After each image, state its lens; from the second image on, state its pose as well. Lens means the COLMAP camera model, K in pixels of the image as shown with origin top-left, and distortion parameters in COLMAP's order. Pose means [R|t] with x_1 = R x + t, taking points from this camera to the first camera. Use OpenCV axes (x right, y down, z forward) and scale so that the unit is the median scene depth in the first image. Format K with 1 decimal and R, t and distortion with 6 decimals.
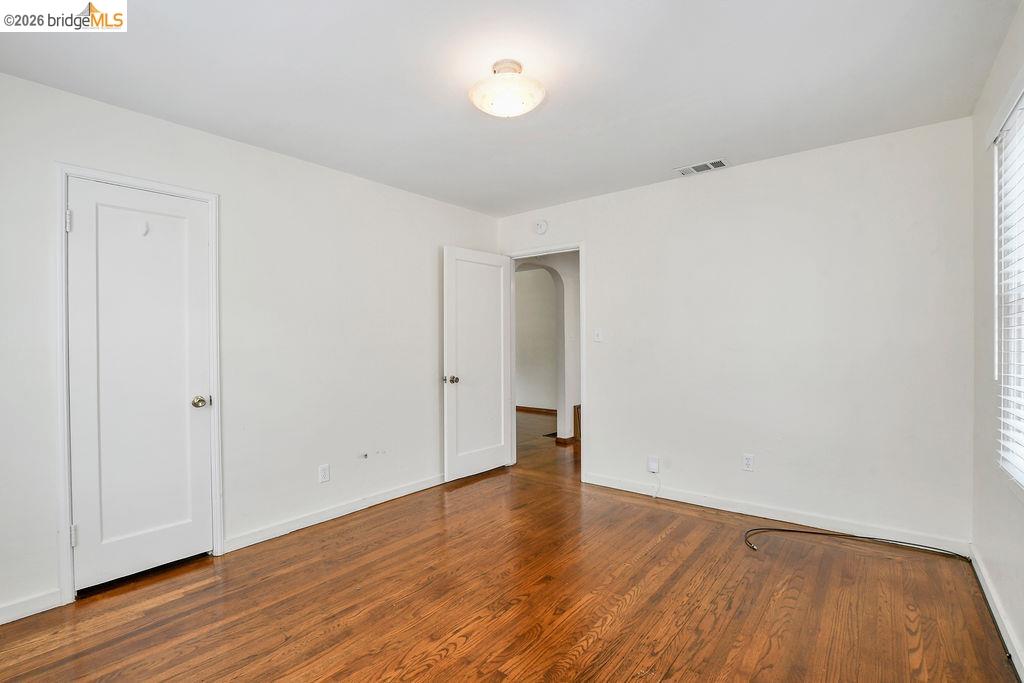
lens RADIAL K [[471.7, 0, 514.4], [0, 471.7, 340.9], [0, 0, 1]] dist [-0.026425, 0.000754]
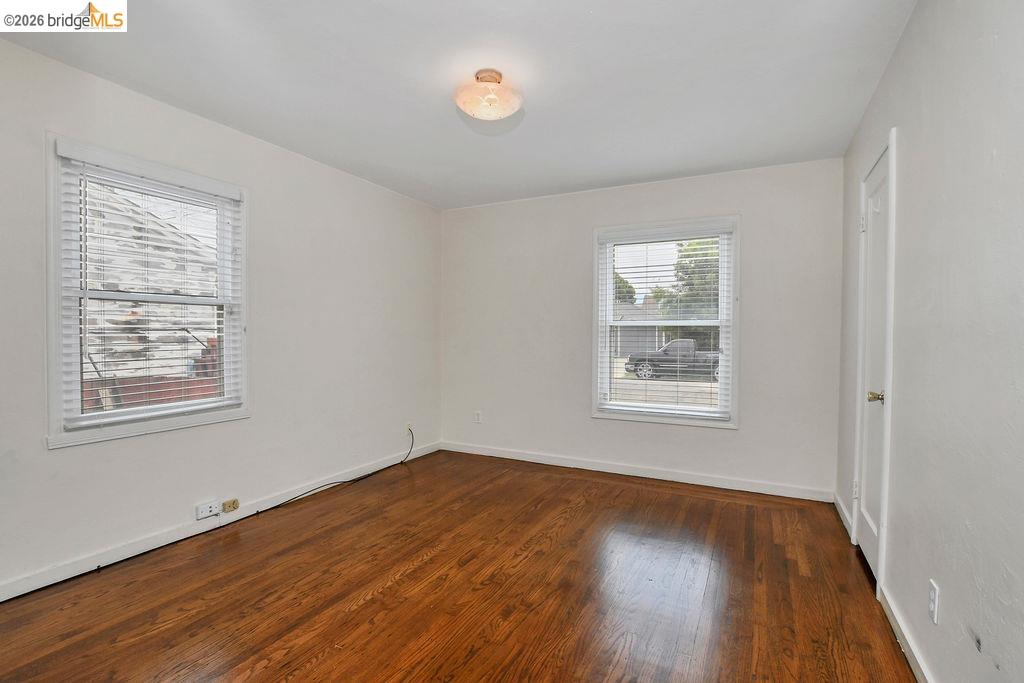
lens RADIAL K [[471.7, 0, 513.9], [0, 471.7, 344.2], [0, 0, 1]] dist [-0.026425, 0.000754]
pose [[-0.979372, 0.005885, -0.201979, 0.150406], [0.002070, 0.999816, 0.019096, 0.023532], [0.202055, 0.018284, -0.979204, 2.078524]]
